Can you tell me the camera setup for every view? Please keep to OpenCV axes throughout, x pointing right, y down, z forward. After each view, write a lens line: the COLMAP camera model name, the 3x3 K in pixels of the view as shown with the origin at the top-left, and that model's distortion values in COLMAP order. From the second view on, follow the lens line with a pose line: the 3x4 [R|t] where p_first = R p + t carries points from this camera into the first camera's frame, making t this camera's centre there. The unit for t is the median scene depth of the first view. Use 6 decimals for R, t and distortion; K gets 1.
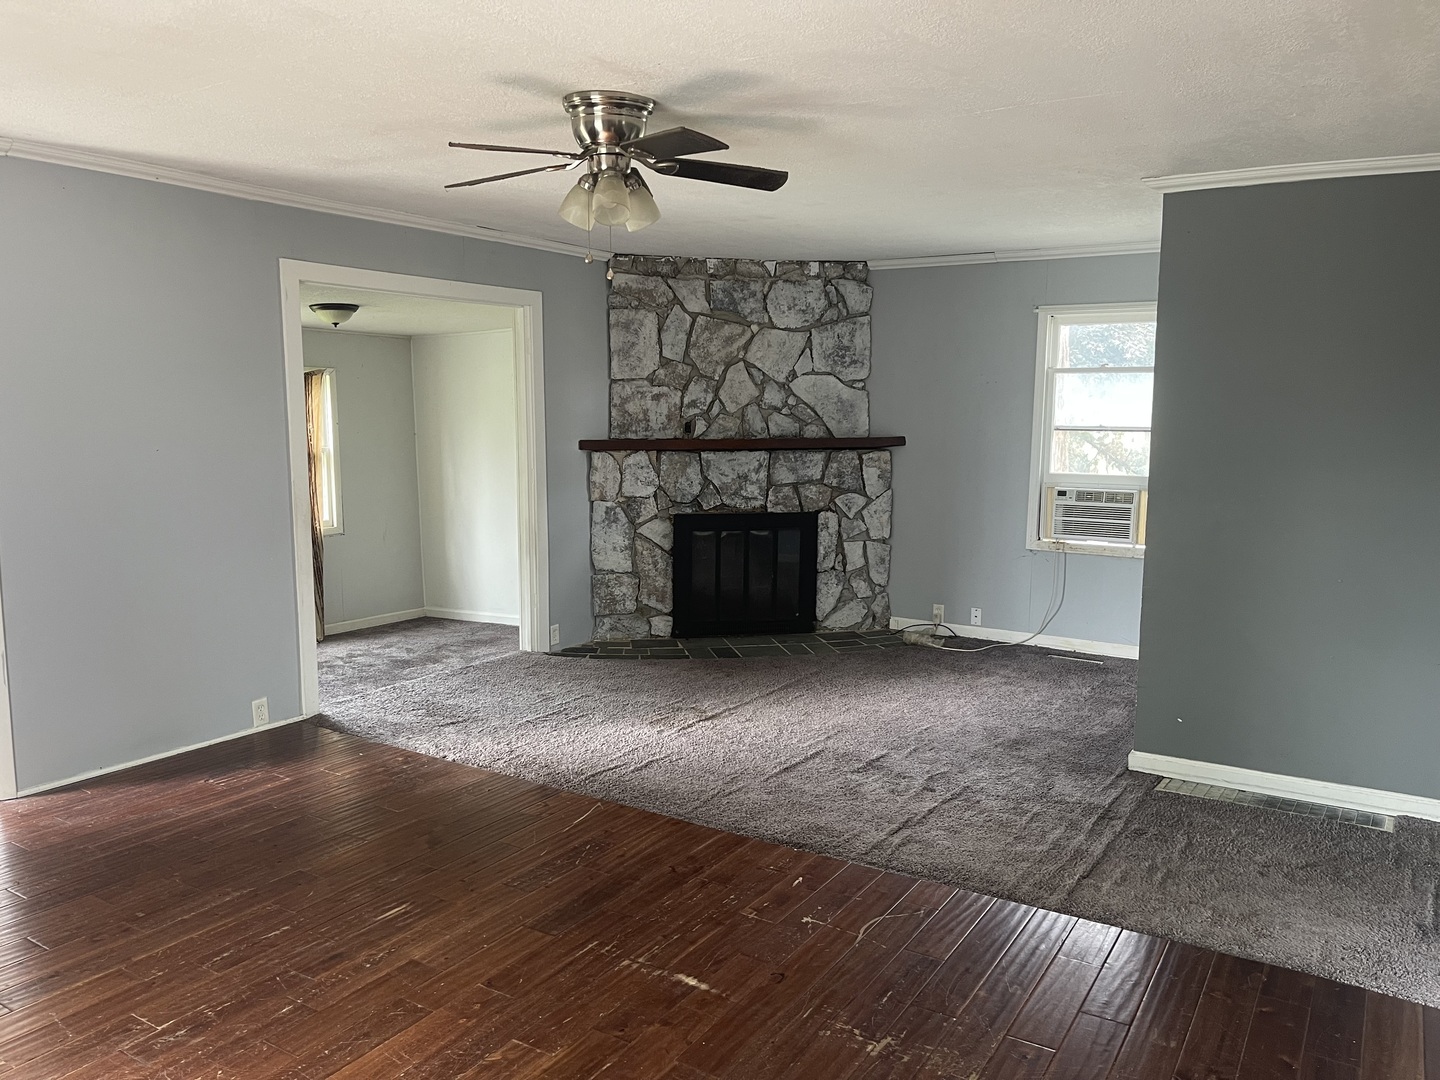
lens RADIAL K [[1095.7, 0, 730.5], [0, 1095.7, 563.4], [0, 0, 1]] dist [0.077678, -0.098003]
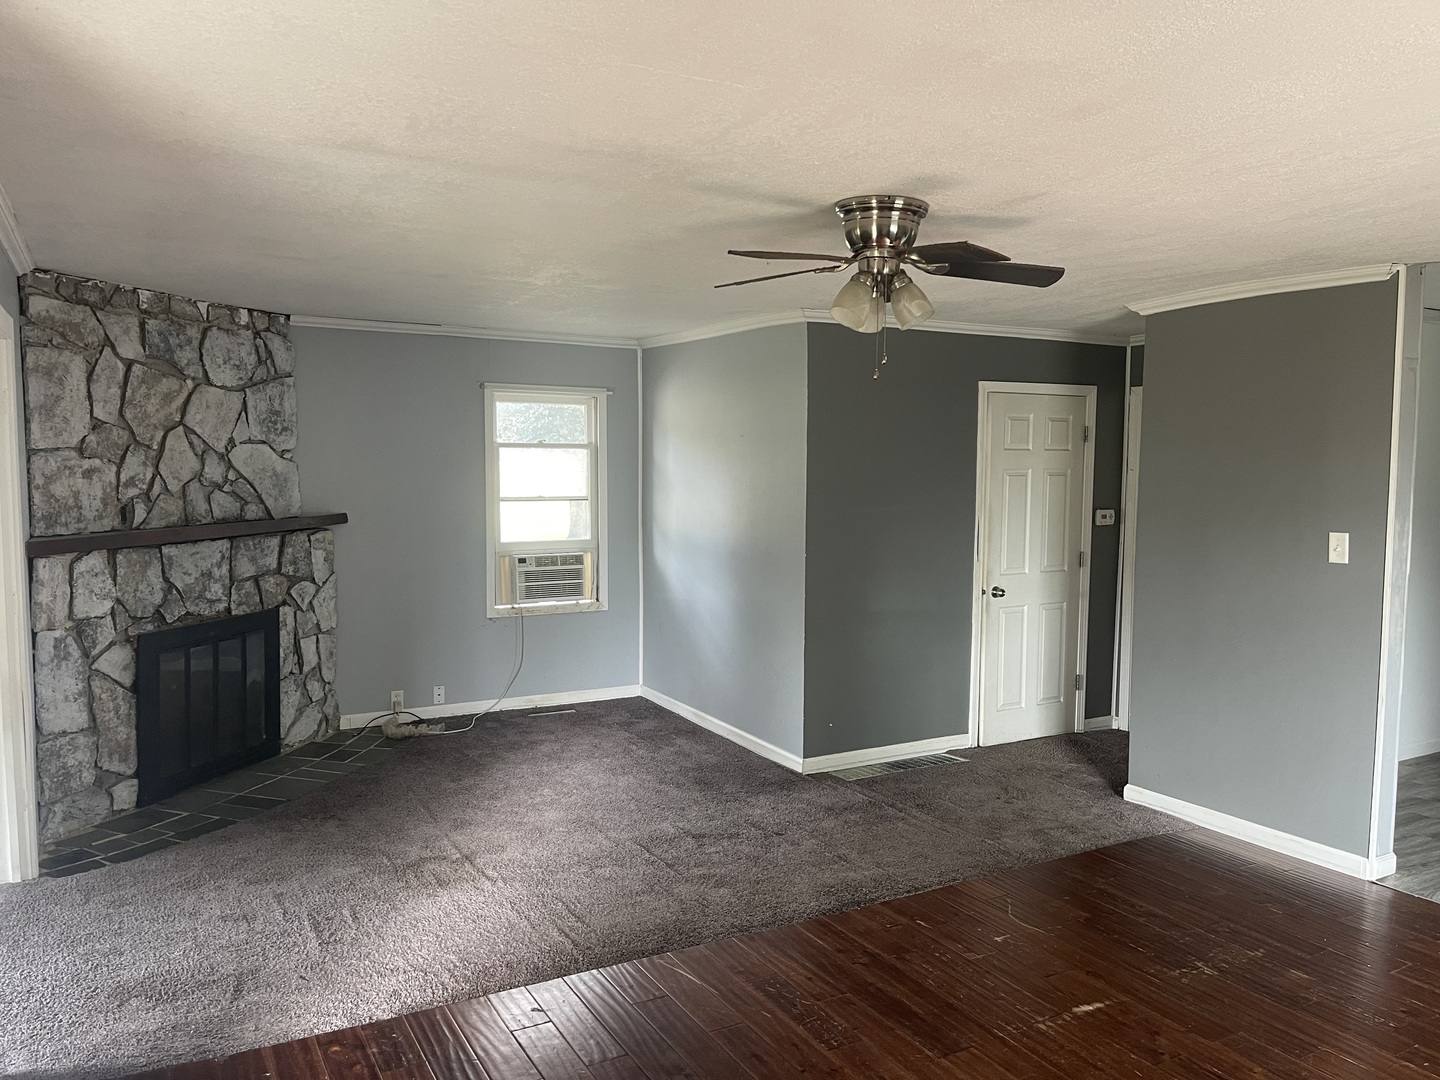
lens RADIAL K [[1095.7, 0, 718.0], [0, 1095.7, 547.9], [0, 0, 1]] dist [0.077678, -0.098003]
pose [[0.478674, -0.074719, 0.874808, -0.500409], [0.123619, 0.992182, 0.017103, -0.066637], [-0.869246, 0.099956, 0.484169, 0.309059]]
